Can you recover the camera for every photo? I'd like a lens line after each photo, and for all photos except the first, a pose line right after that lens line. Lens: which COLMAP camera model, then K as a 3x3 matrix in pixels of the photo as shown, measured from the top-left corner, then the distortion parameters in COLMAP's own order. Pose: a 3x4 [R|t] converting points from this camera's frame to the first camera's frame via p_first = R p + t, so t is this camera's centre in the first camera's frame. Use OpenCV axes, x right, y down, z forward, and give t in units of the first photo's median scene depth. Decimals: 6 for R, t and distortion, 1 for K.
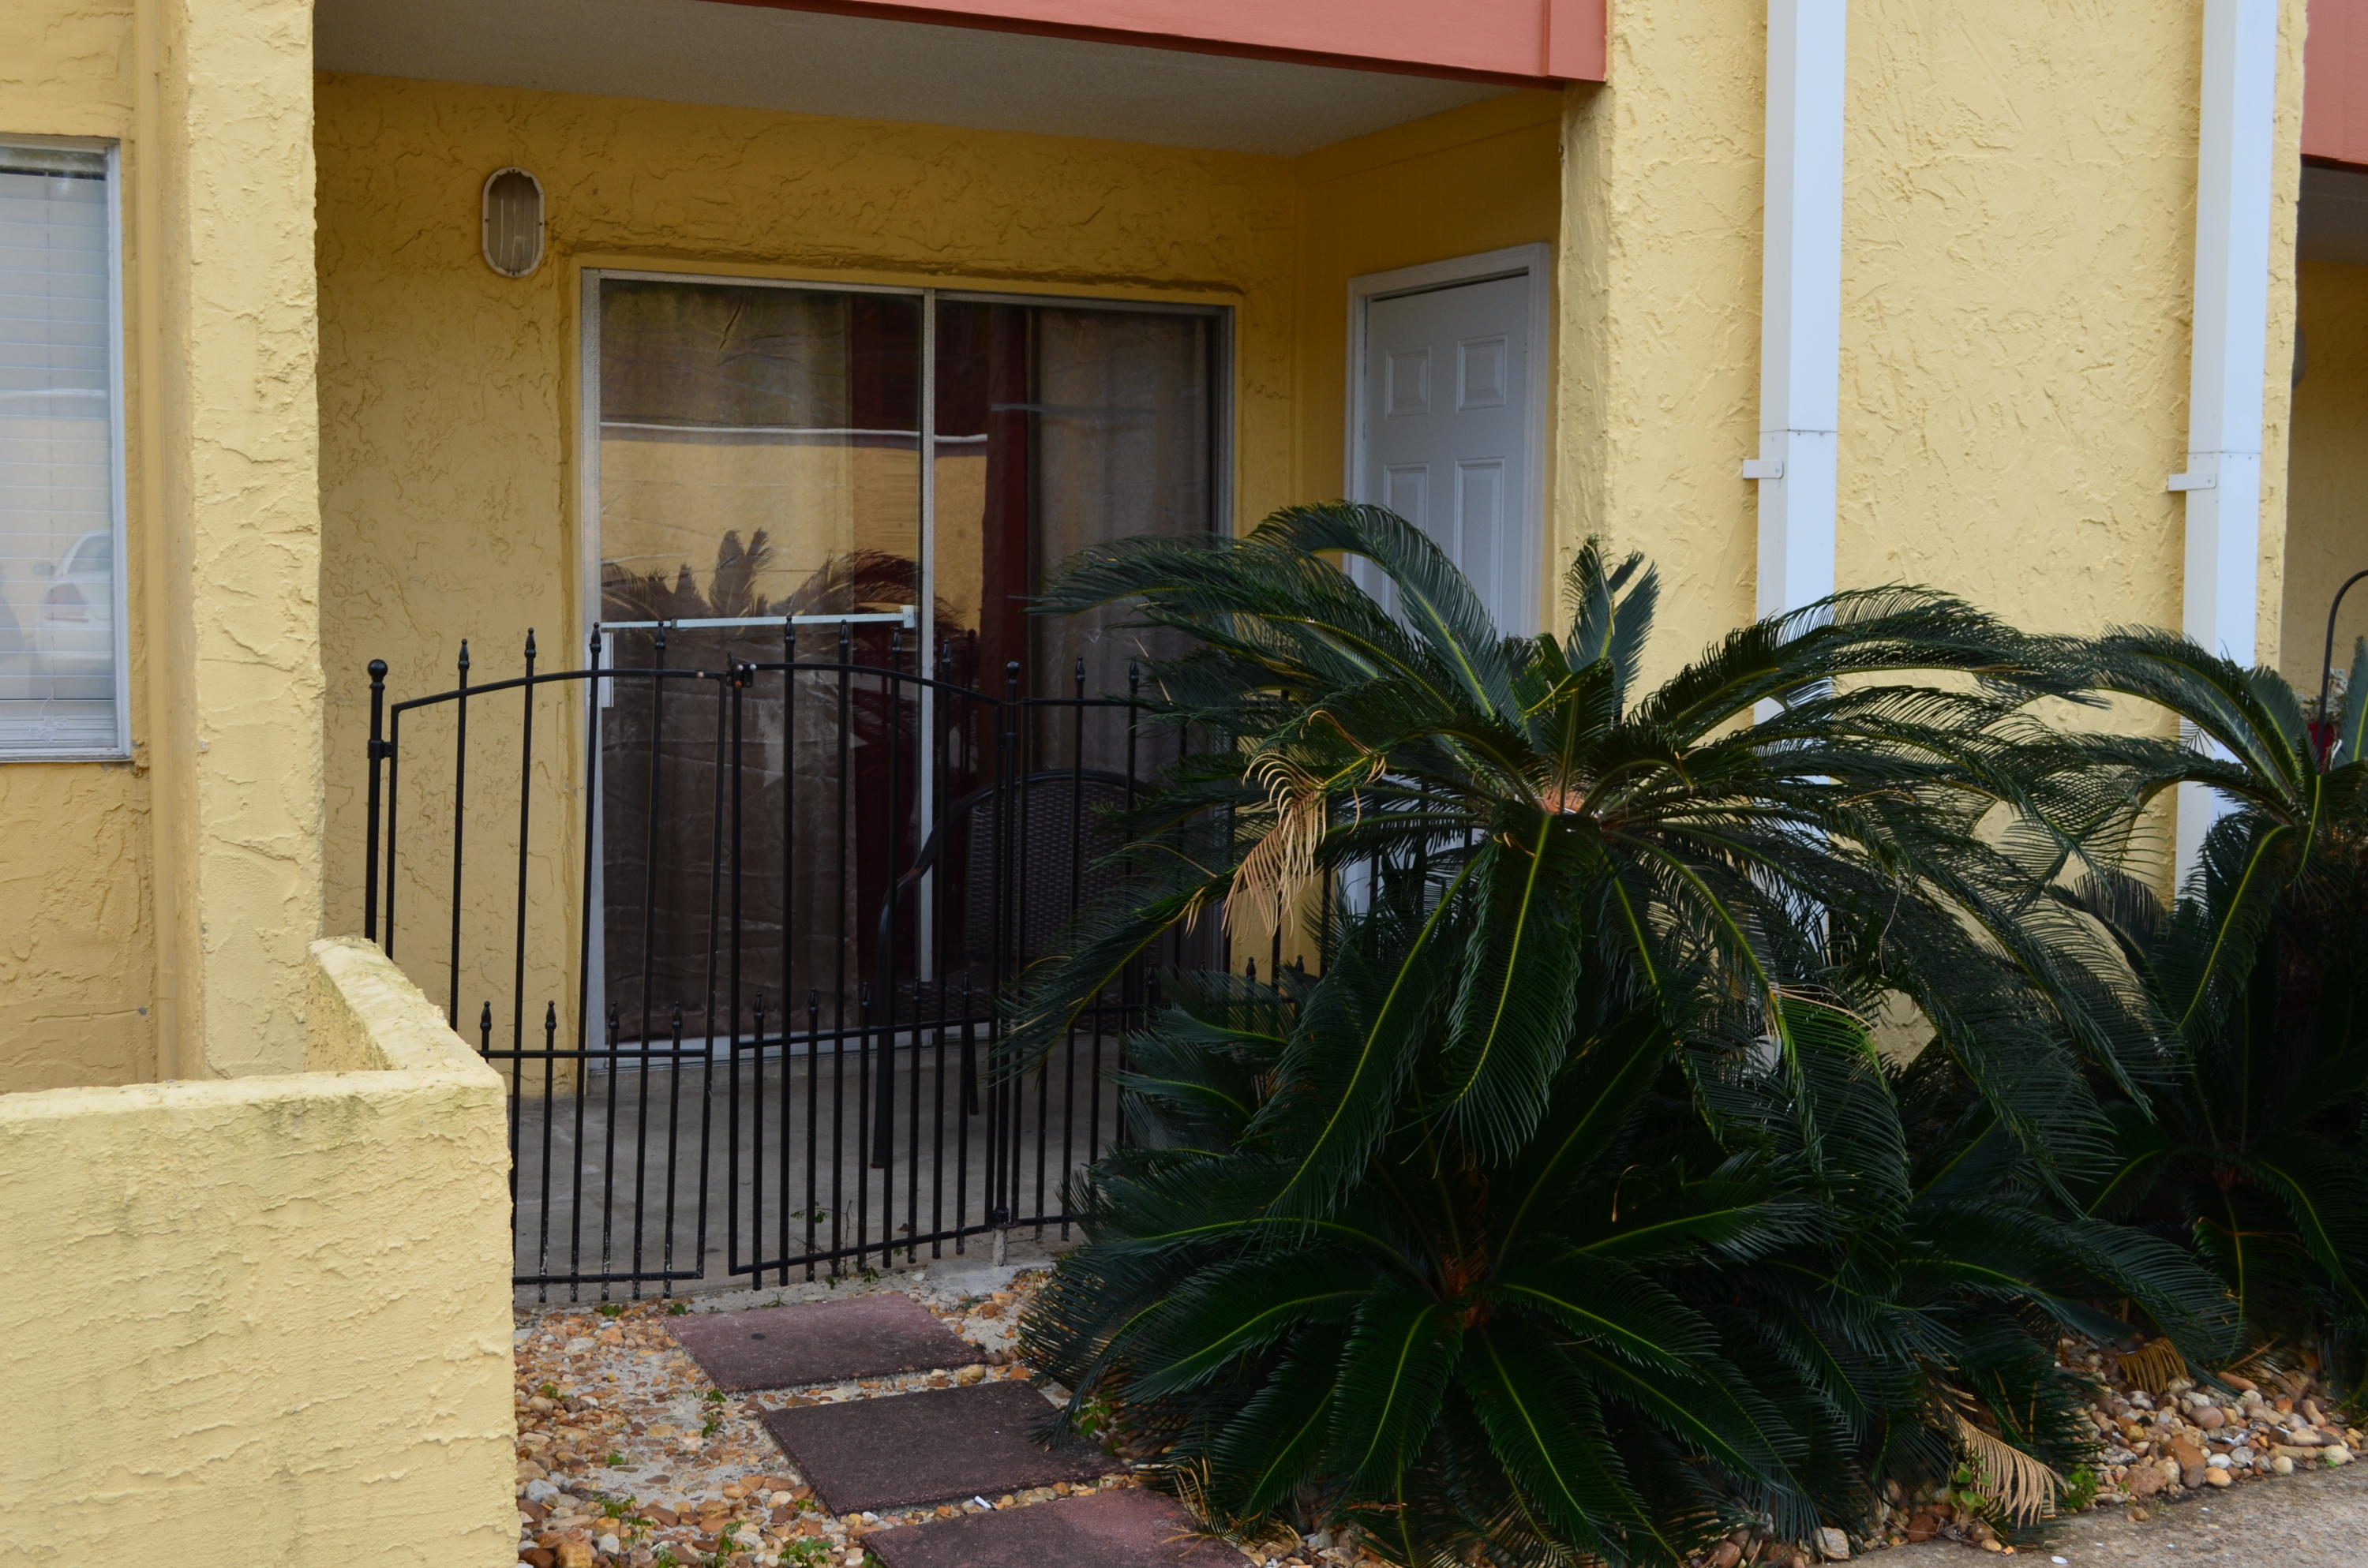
lens RADIAL K [[2638.7, 0, 1189.1], [0, 2638.7, 781.9], [0, 0, 1]] dist [-0.065909, 0.000000]
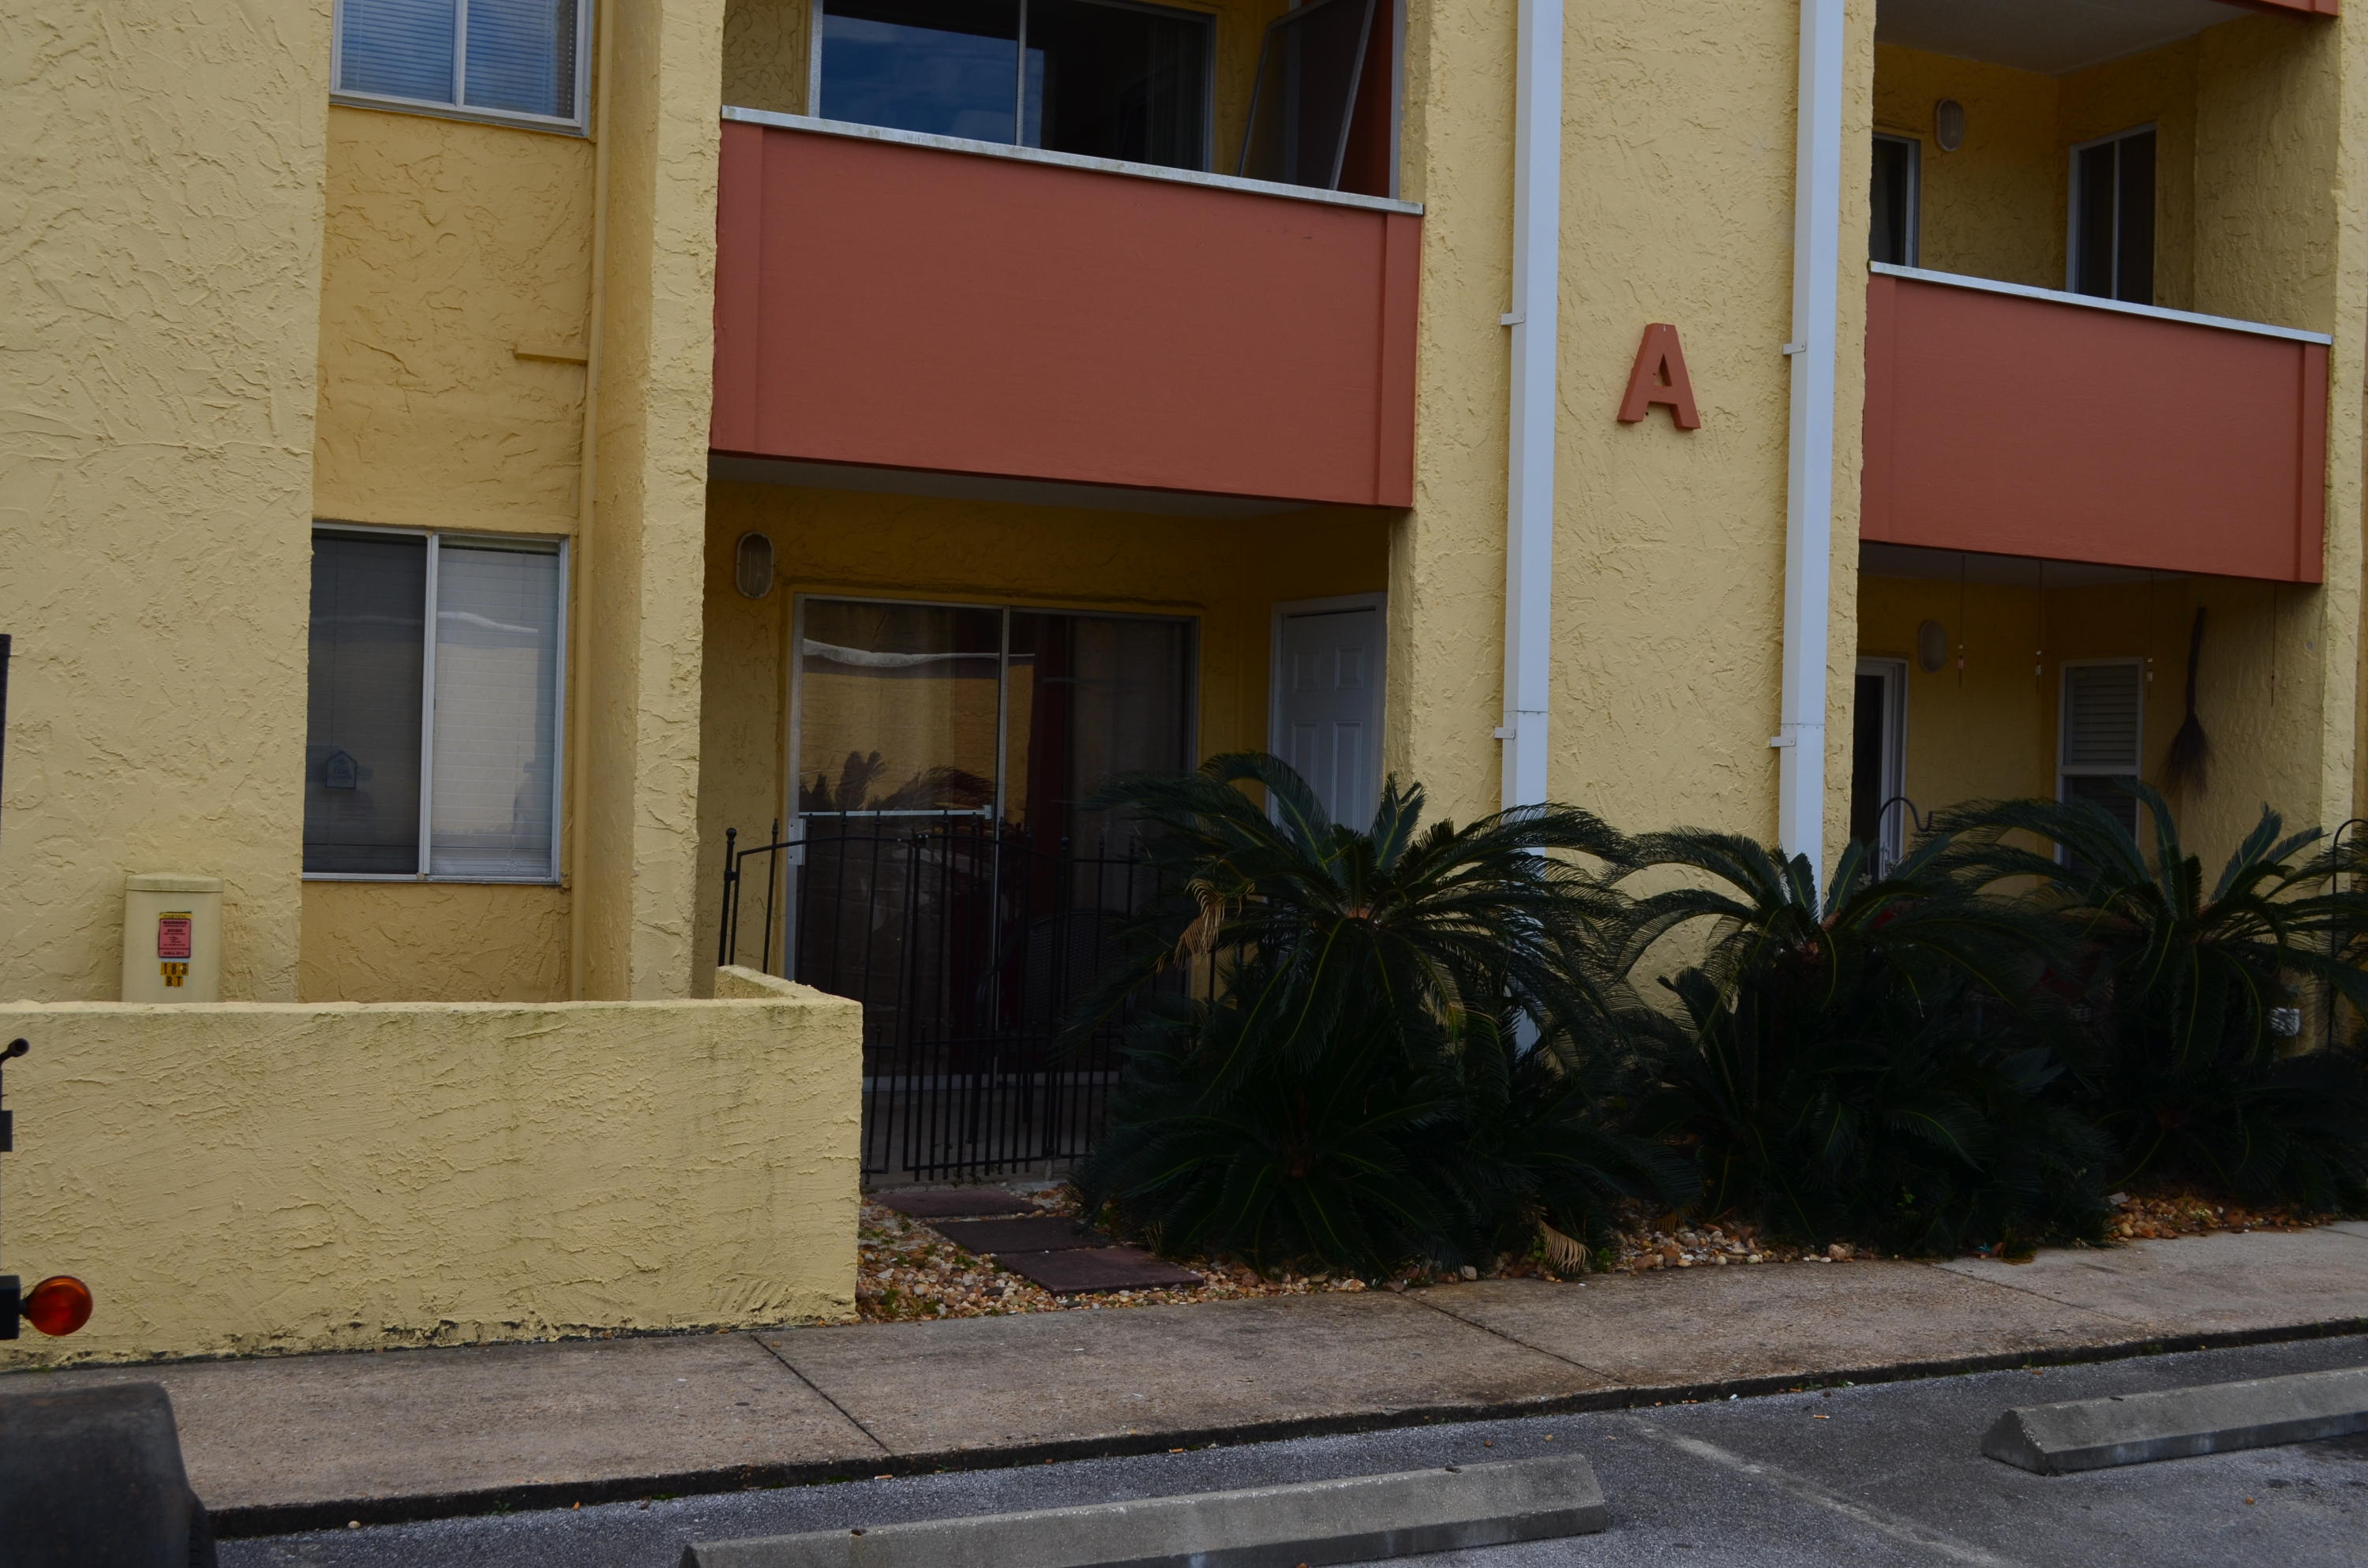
lens RADIAL K [[2638.7, 0, 1183.6], [0, 2638.7, 781.5], [0, 0, 1]] dist [-0.065909, 0.000000]
pose [[0.999851, 0.017258, 0.000012, 0.013206], [-0.017205, 0.996841, -0.077538, 0.053788], [-0.001350, 0.077527, 0.996989, -0.783583]]
